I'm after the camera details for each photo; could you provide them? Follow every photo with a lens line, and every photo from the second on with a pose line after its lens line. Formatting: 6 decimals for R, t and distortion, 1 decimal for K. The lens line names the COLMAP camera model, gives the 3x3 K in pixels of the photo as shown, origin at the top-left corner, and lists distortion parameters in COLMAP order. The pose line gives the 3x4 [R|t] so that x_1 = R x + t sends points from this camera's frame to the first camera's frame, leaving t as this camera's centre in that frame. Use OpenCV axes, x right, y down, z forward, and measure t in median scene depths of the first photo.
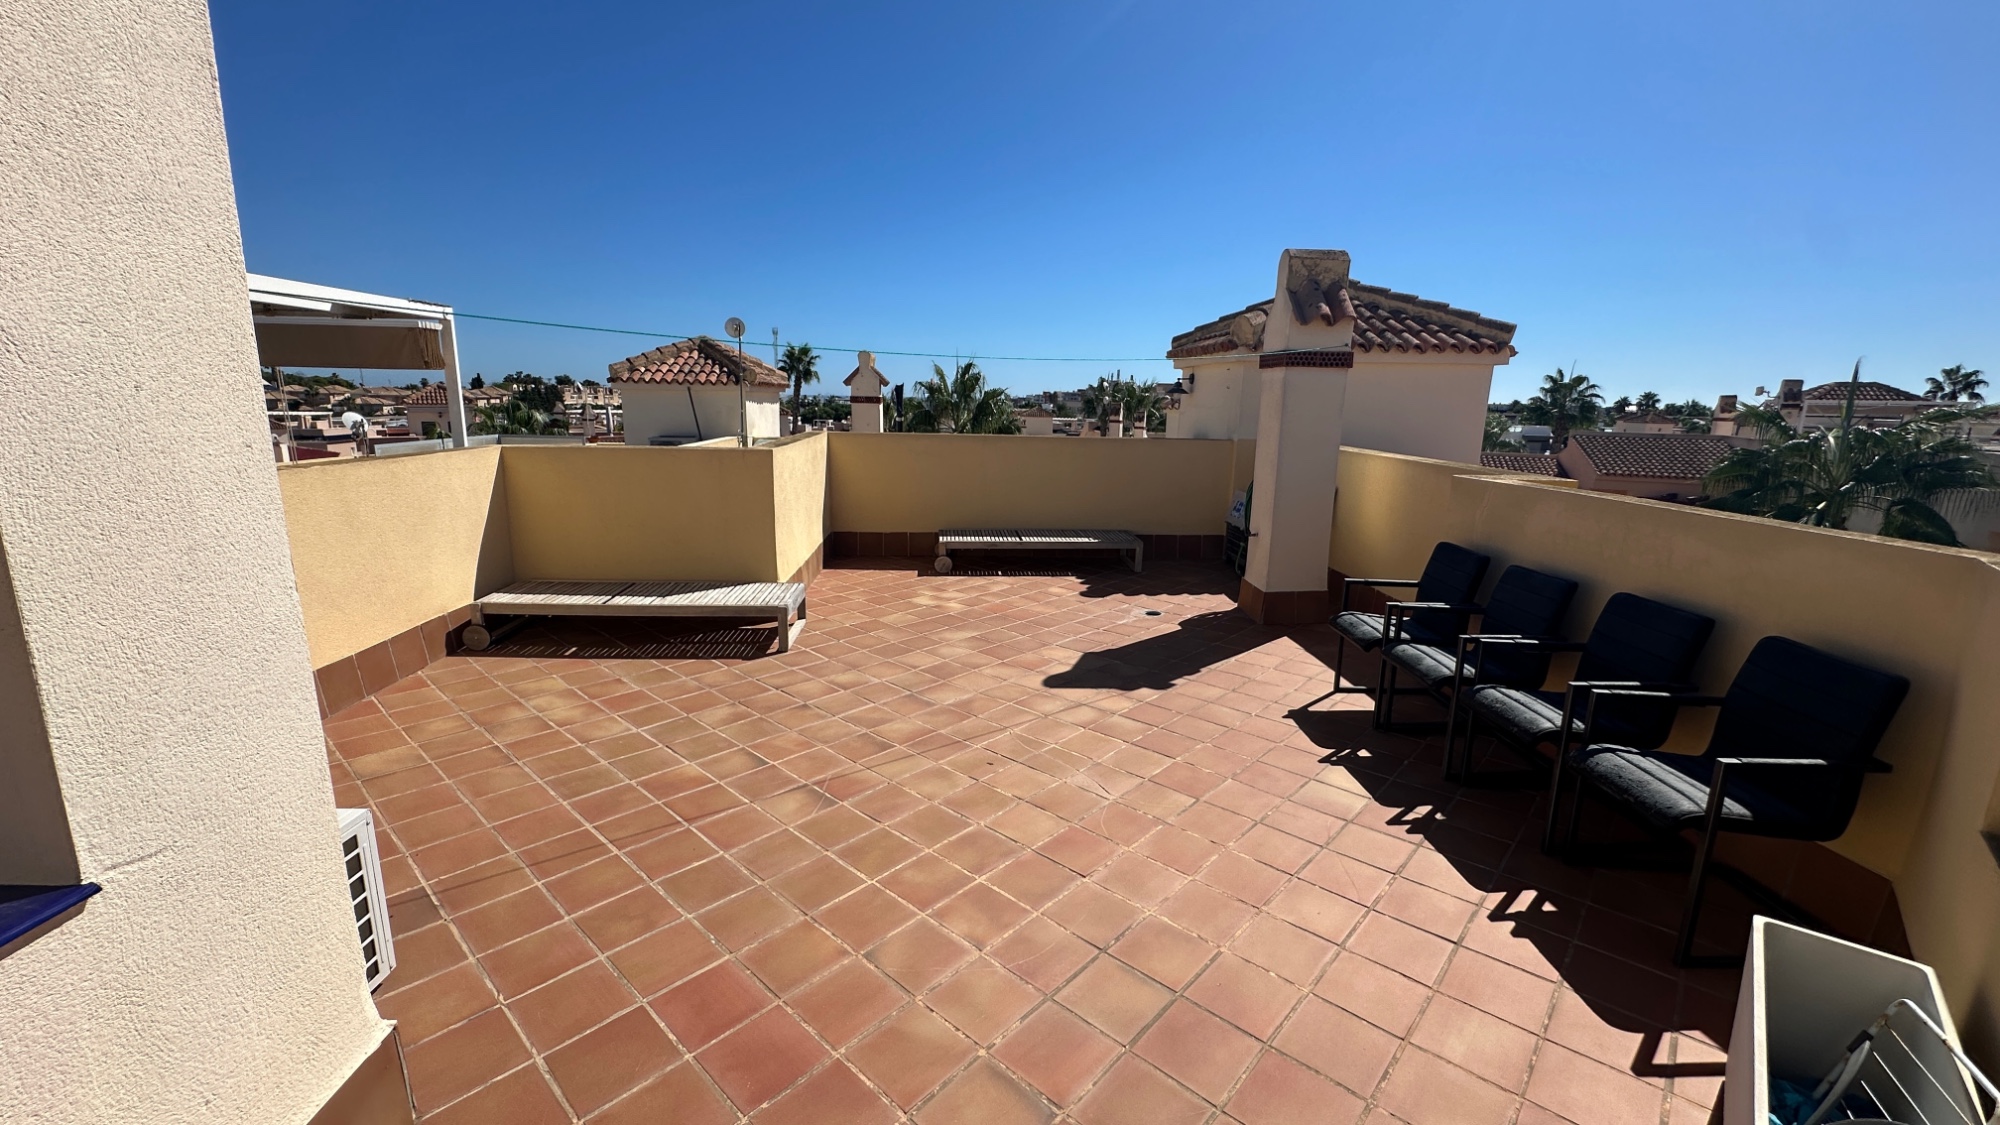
lens RADIAL K [[795.8, 0, 1000.0], [0, 795.8, 562.5], [0, 0, 1]] dist [-0.000514, -0.000020]
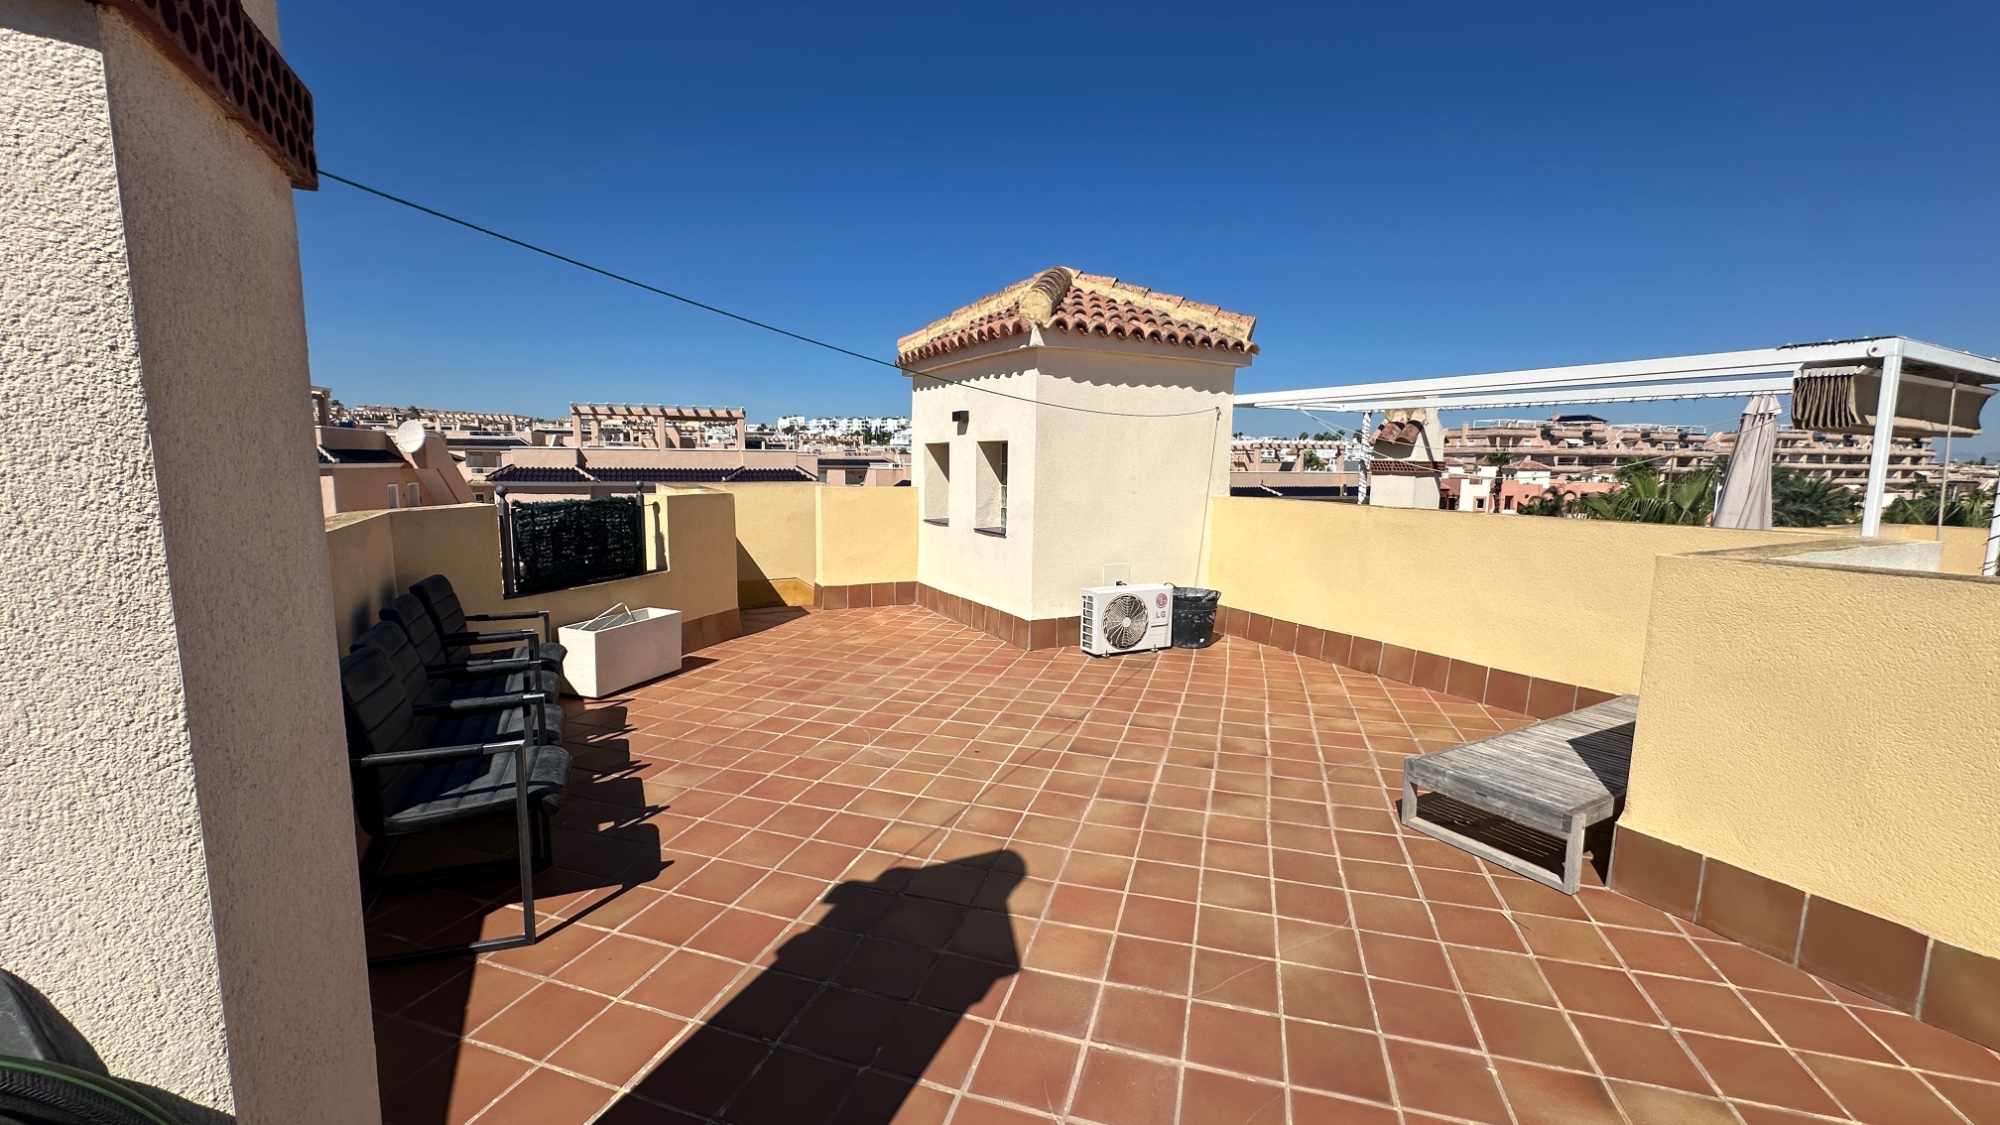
lens RADIAL K [[795.8, 0, 1000.0], [0, 795.8, 562.5], [0, 0, 1]] dist [-0.000514, -0.000020]
pose [[-0.900882, 0.024868, -0.433351, 0.383376], [-0.116214, 0.948092, 0.296001, -0.303111], [0.418217, 0.317023, -0.851229, 1.608952]]
